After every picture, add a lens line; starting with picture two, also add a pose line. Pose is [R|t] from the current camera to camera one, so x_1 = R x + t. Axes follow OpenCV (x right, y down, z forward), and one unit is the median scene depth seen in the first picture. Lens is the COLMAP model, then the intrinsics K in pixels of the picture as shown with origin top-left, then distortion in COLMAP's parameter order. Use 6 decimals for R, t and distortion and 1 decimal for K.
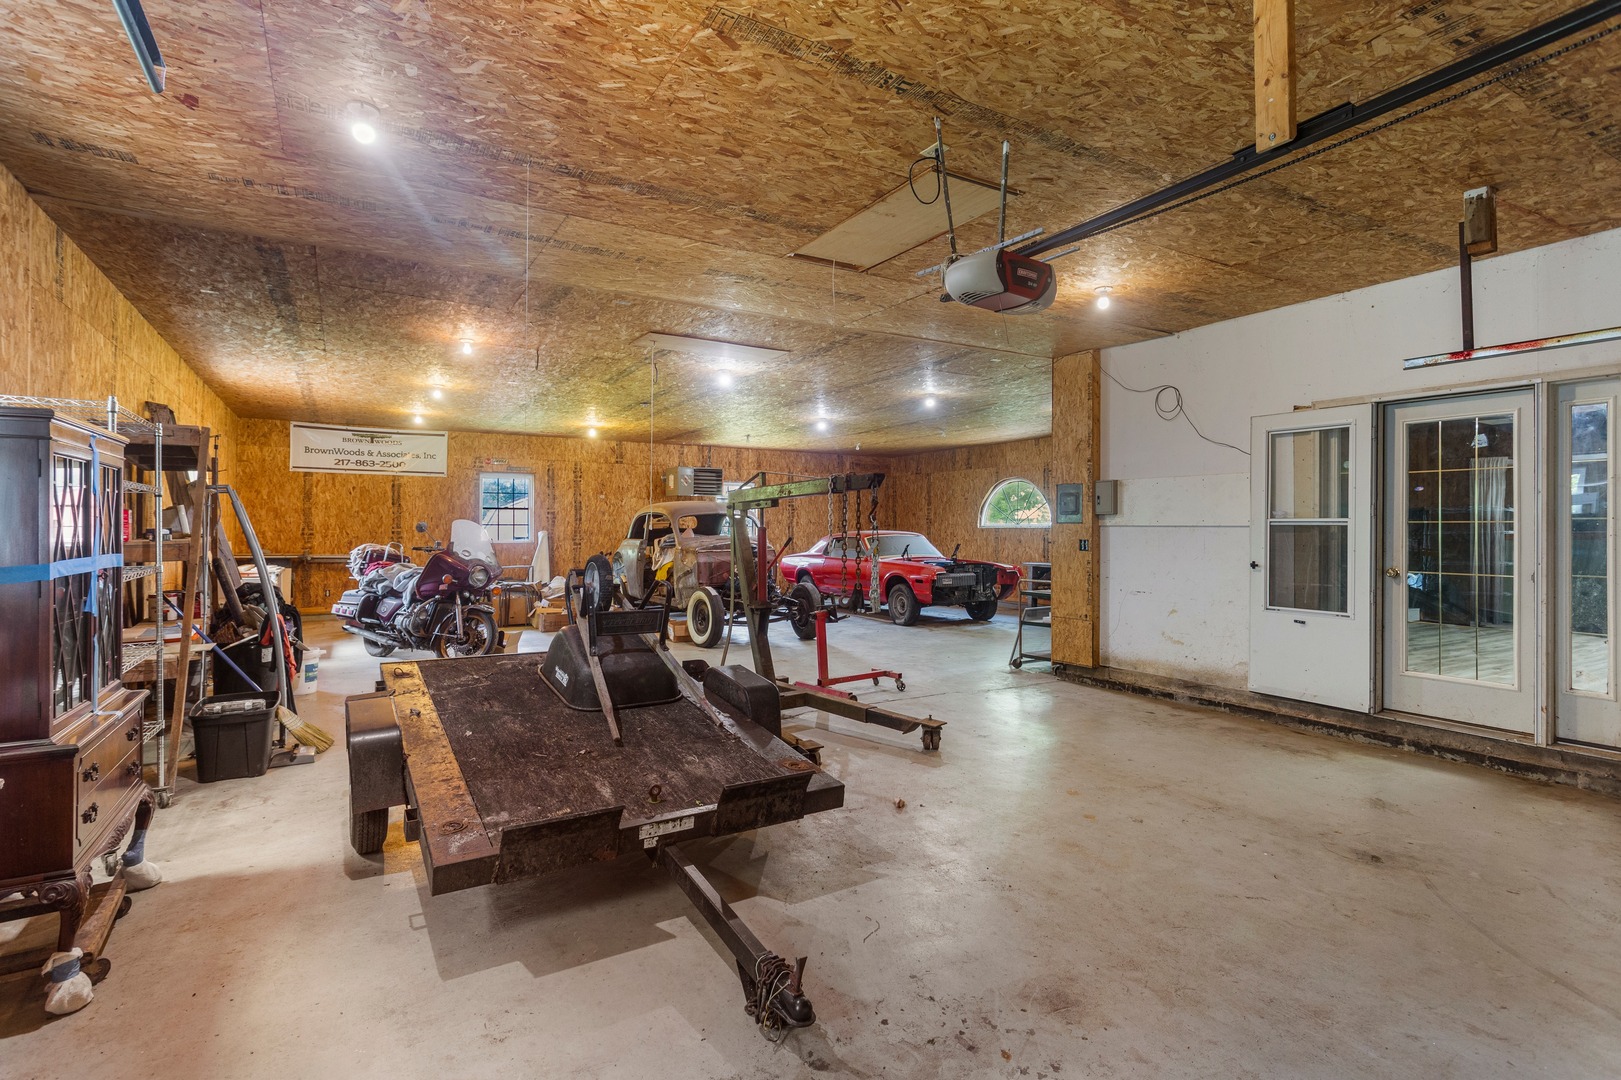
lens RADIAL K [[781.4, 0, 807.3], [0, 781.4, 528.6], [0, 0, 1]] dist [0.003793, 0.002383]
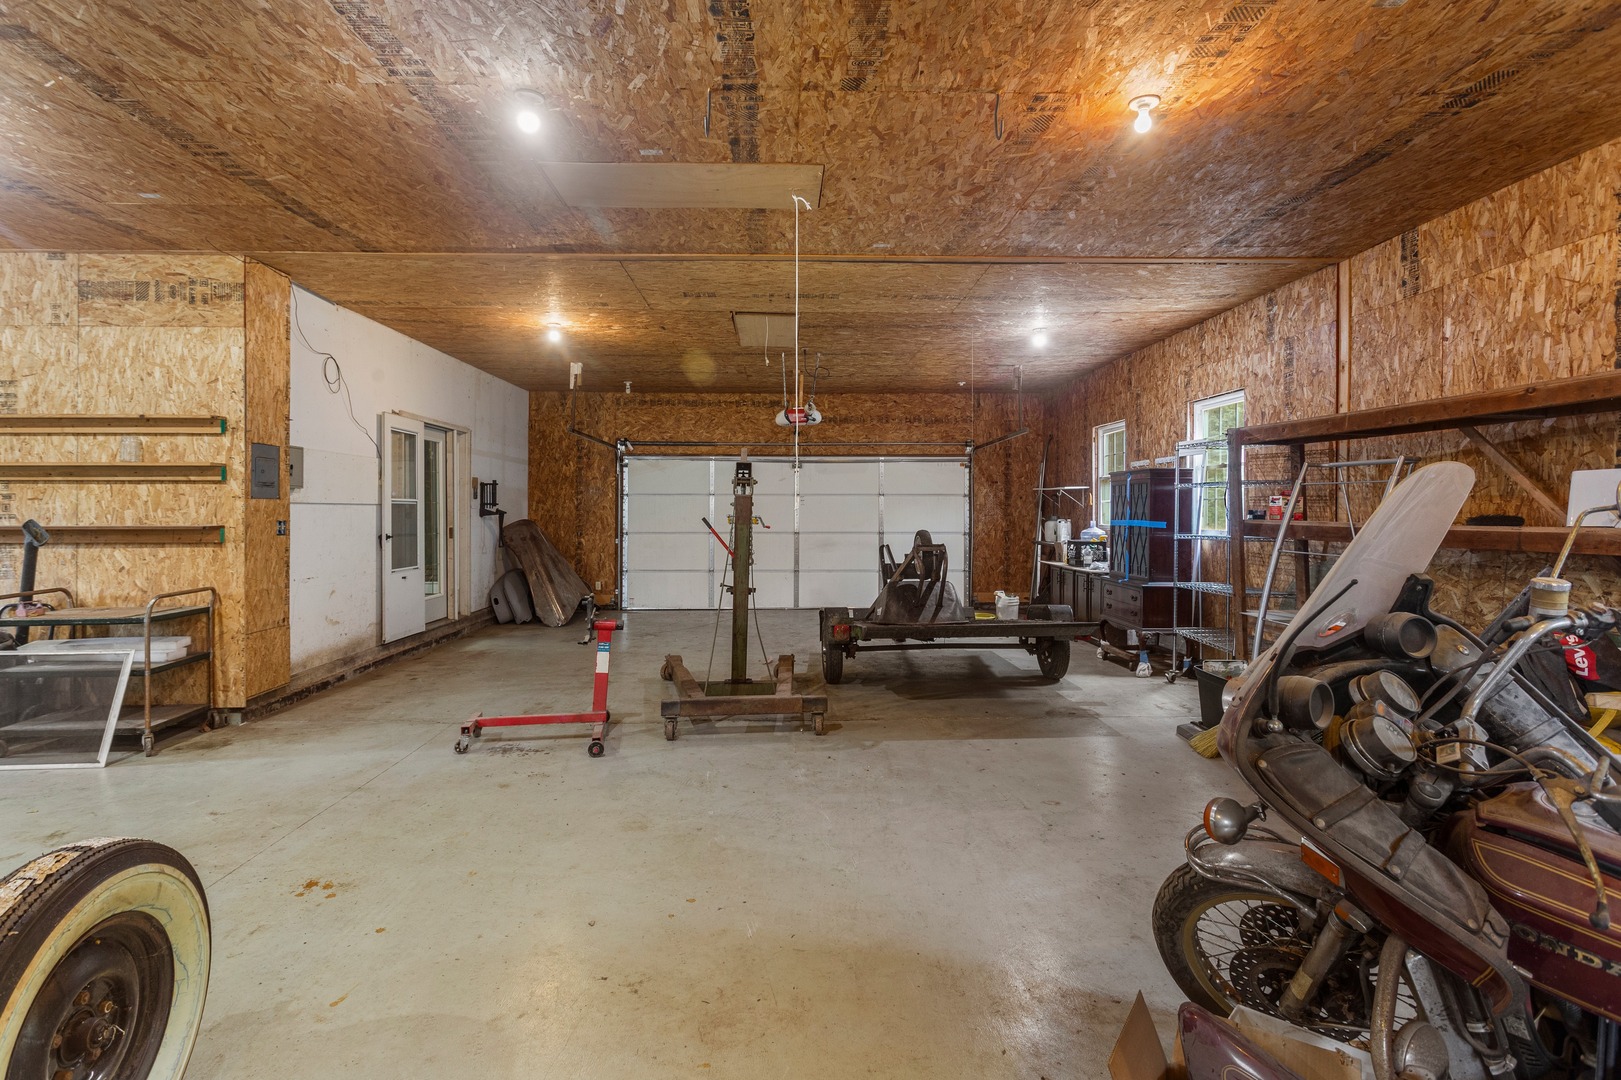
lens RADIAL K [[781.4, 0, 807.3], [0, 781.4, 528.6], [0, 0, 1]] dist [0.003793, 0.002383]
pose [[-0.873823, -0.009637, 0.486148, -0.514702], [-0.000890, 0.999834, 0.018220, 0.010962], [-0.486243, 0.015489, -0.873686, 1.578928]]
